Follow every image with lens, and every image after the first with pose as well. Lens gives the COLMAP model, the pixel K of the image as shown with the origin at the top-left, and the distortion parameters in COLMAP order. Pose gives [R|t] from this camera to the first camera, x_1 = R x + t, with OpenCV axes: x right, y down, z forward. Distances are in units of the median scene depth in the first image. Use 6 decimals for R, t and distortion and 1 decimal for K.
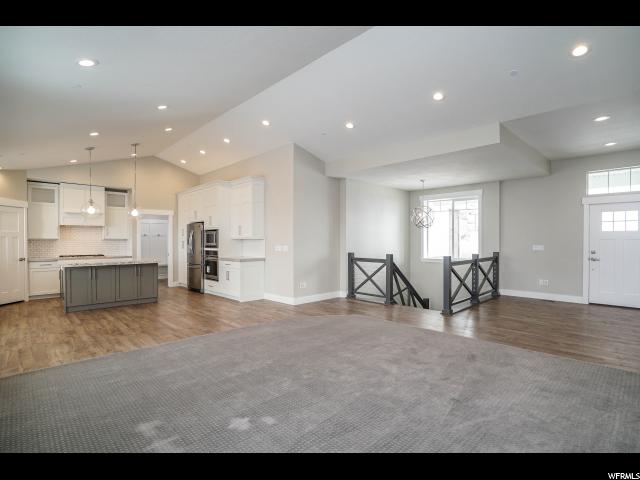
lens RADIAL K [[330.6, 0, 318.2], [0, 330.6, 243.3], [0, 0, 1]] dist [-0.026842, 0.025156]
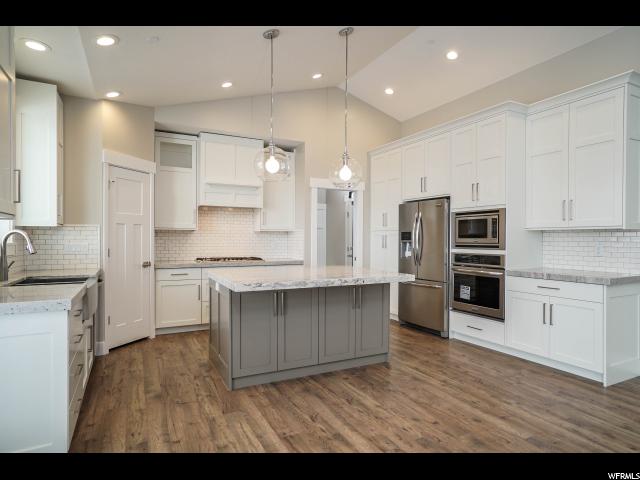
lens RADIAL K [[370.4, 0, 320.0], [0, 370.4, 240.0], [0, 0, 1]] dist [-0.007660, 0.000901]
pose [[0.963668, 0.008968, -0.266951, -0.411118], [-0.010423, 0.999938, -0.004033, 0.006001], [0.266899, 0.006669, 0.963702, 0.432656]]
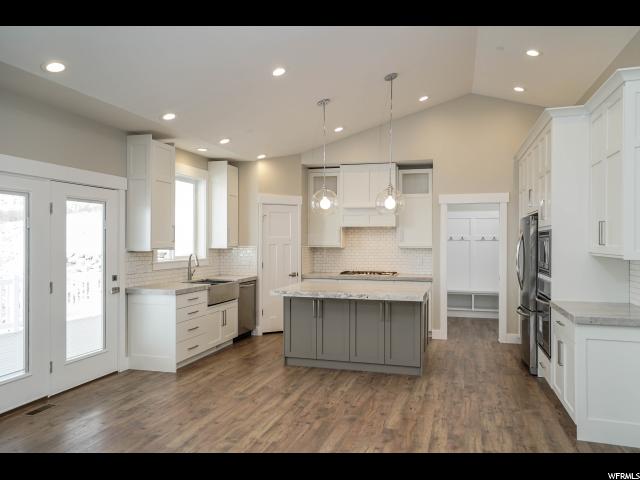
lens RADIAL K [[477.7, 0, 320.0], [0, 477.7, 240.0], [0, 0, 1]] dist [0.006719, 0.003706]
pose [[0.513377, 0.004383, -0.858152, 0.049788], [-0.013729, 0.999901, -0.003106, -0.024406], [0.858054, 0.013376, 0.513386, 0.456695]]
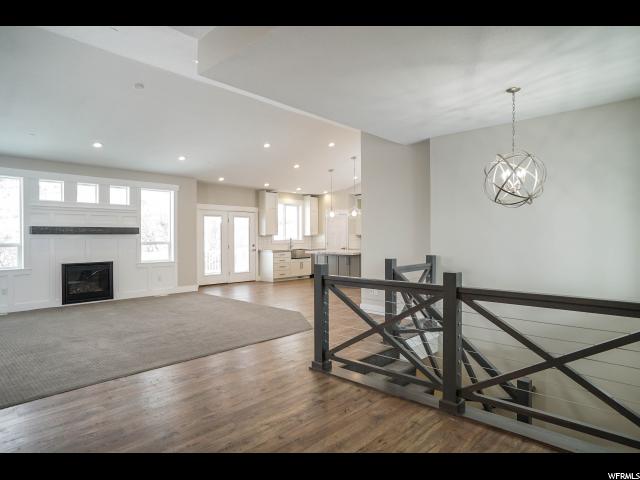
lens RADIAL K [[385.1, 0, 320.0], [0, 385.1, 240.0], [0, 0, 1]] dist [-0.000385, -0.000023]
pose [[0.070178, 0.008492, -0.997498, 0.788138], [-0.005080, 0.999954, 0.008155, -0.002981], [0.997522, 0.004495, 0.070218, 0.703055]]
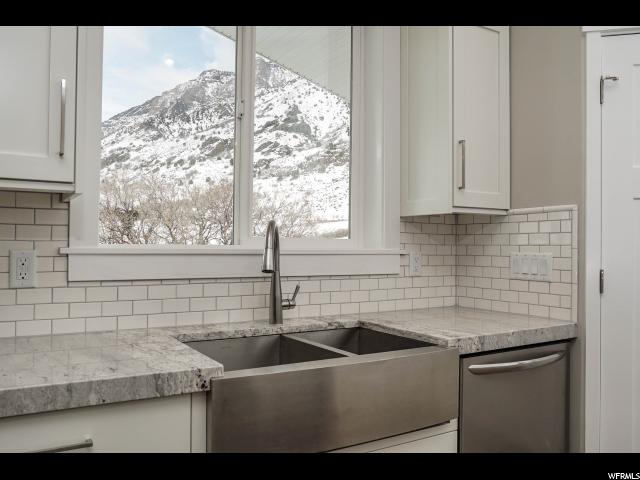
lens RADIAL K [[522.1, 0, 320.0], [0, 522.1, 240.0], [0, 0, 1]] dist [-0.001068, -0.000245]
pose [[-0.186351, -0.013505, -0.982390, -0.552863], [-0.018470, 0.999777, -0.010241, 0.009134], [0.982310, 0.016236, -0.186559, 0.761712]]
